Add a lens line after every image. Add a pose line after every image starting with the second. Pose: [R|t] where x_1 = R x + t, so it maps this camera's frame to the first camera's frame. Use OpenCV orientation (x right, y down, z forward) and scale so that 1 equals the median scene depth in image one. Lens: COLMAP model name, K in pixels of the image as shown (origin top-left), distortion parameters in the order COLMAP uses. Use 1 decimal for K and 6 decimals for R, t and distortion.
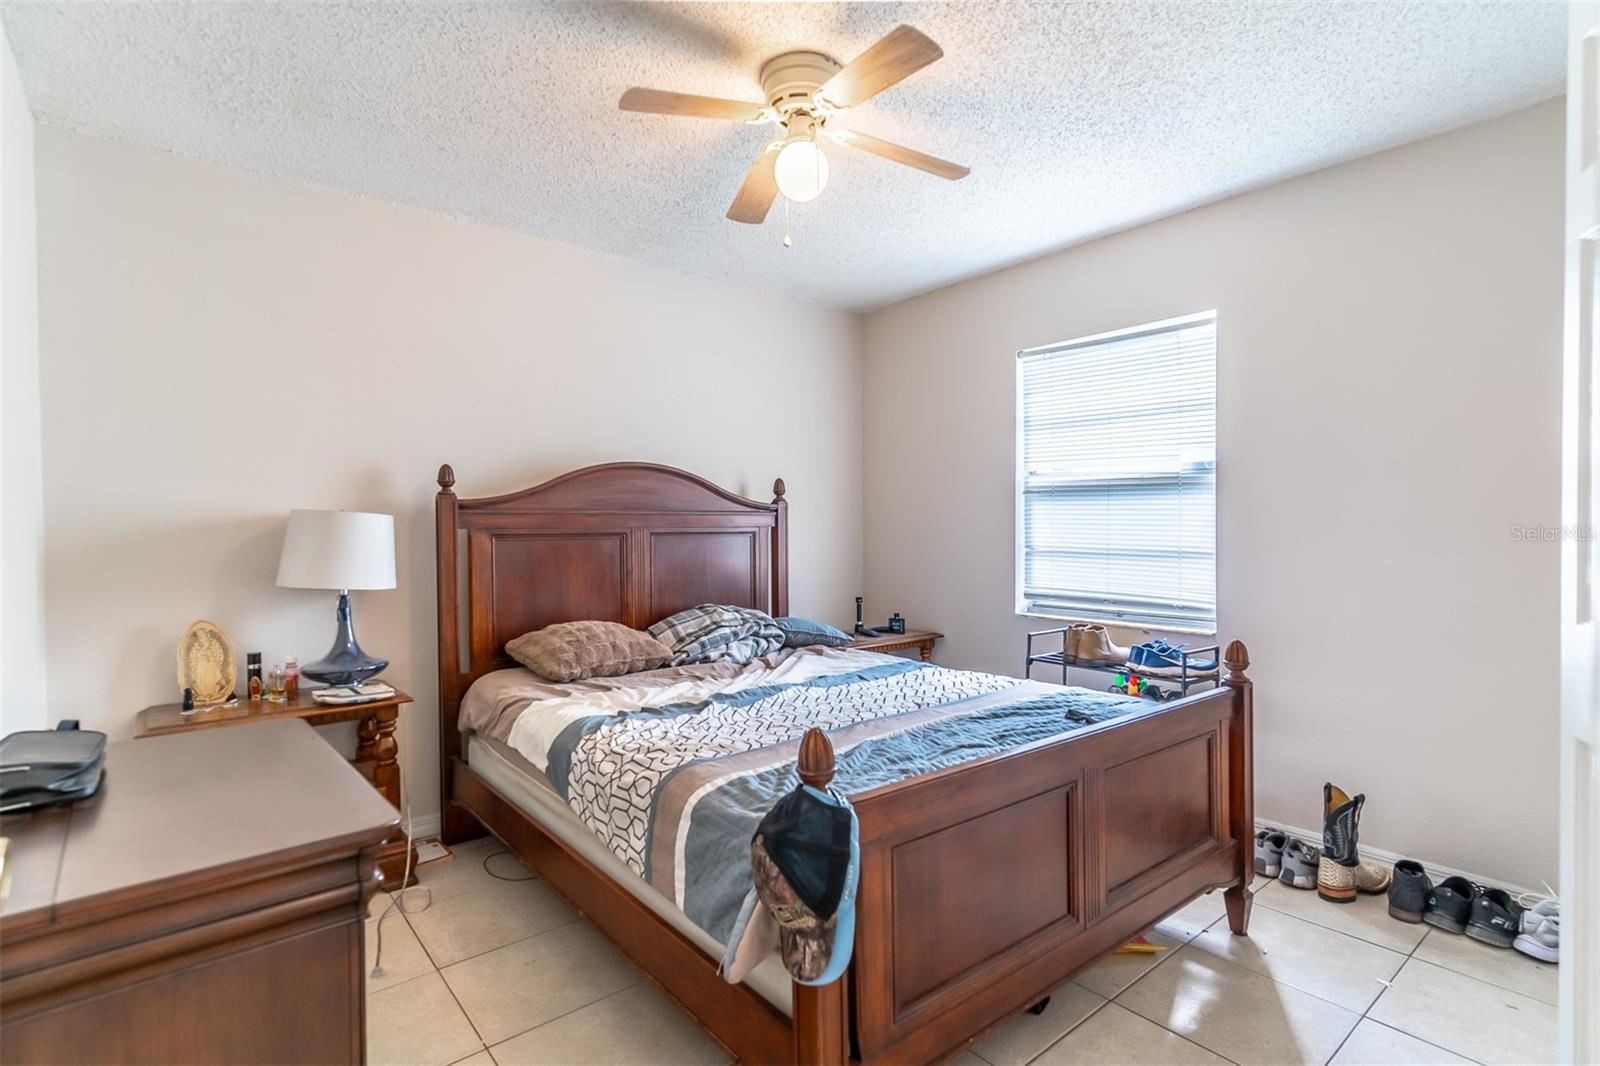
lens RADIAL K [[767.3, 0, 793.4], [0, 767.3, 533.1], [0, 0, 1]] dist [0.006409, -0.002691]
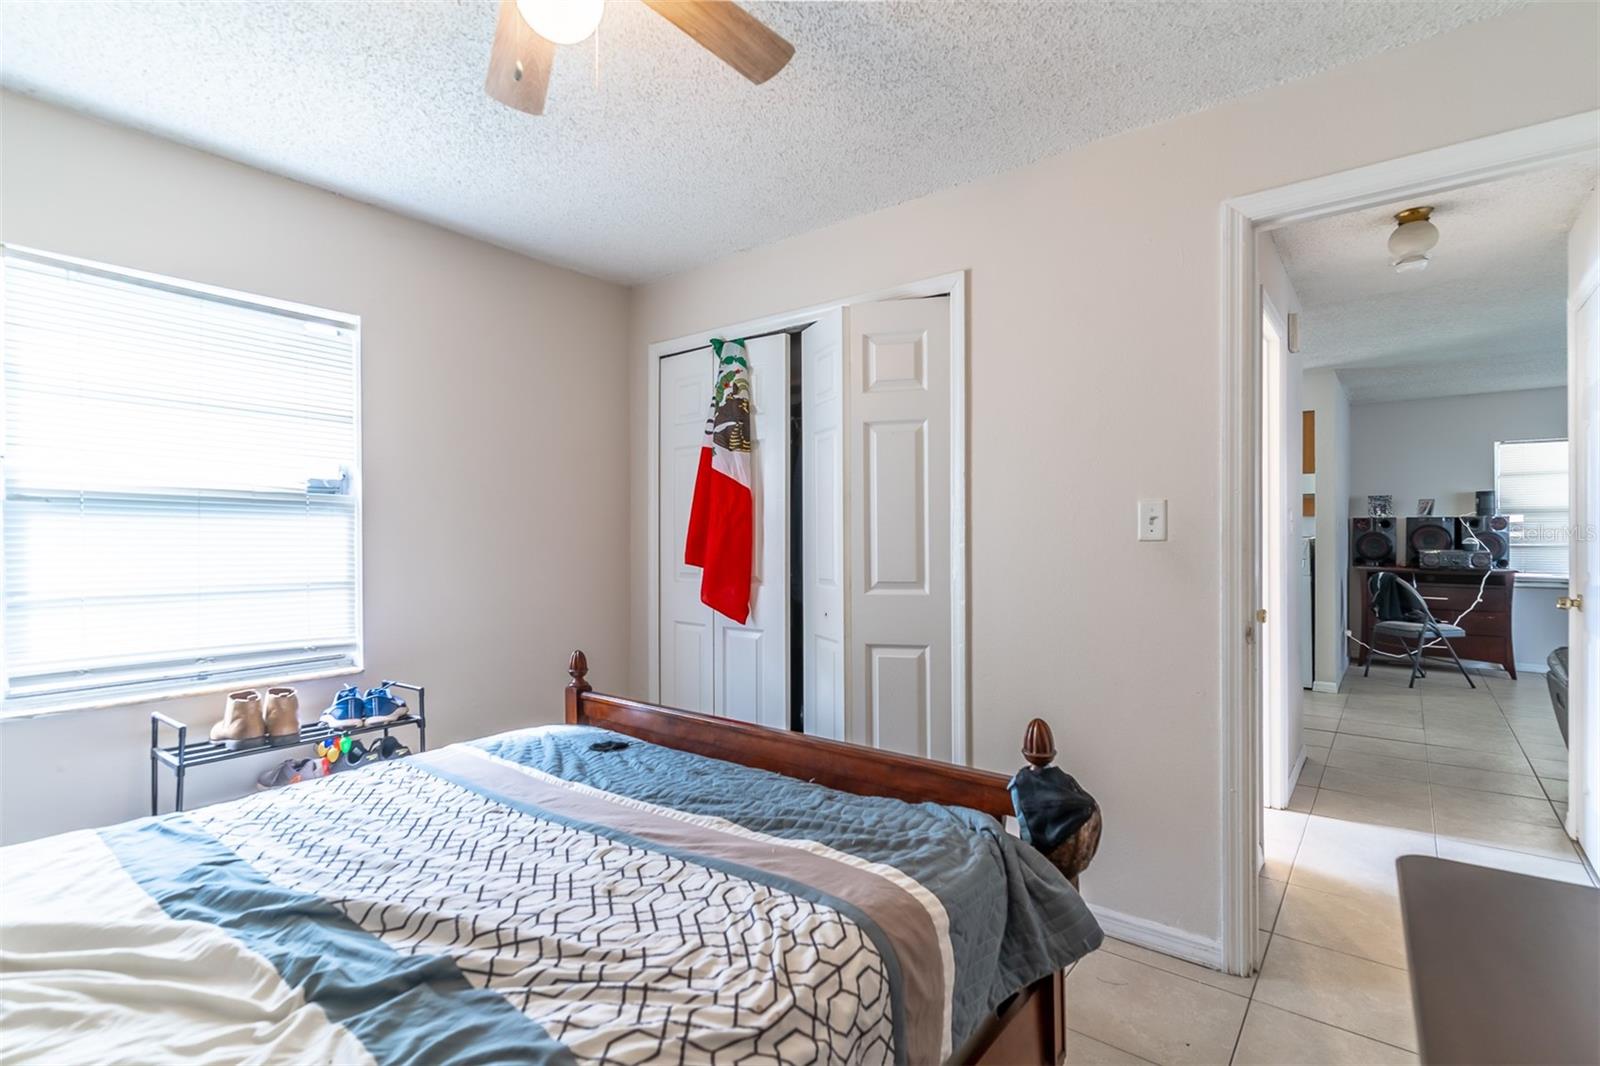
lens RADIAL K [[767.3, 0, 798.3], [0, 767.3, 534.8], [0, 0, 1]] dist [0.006409, -0.002691]
pose [[-0.221214, 0.007597, 0.975196, -0.442688], [0.014130, 0.999890, -0.004584, -0.017796], [-0.975123, 0.012765, -0.221297, 0.664930]]
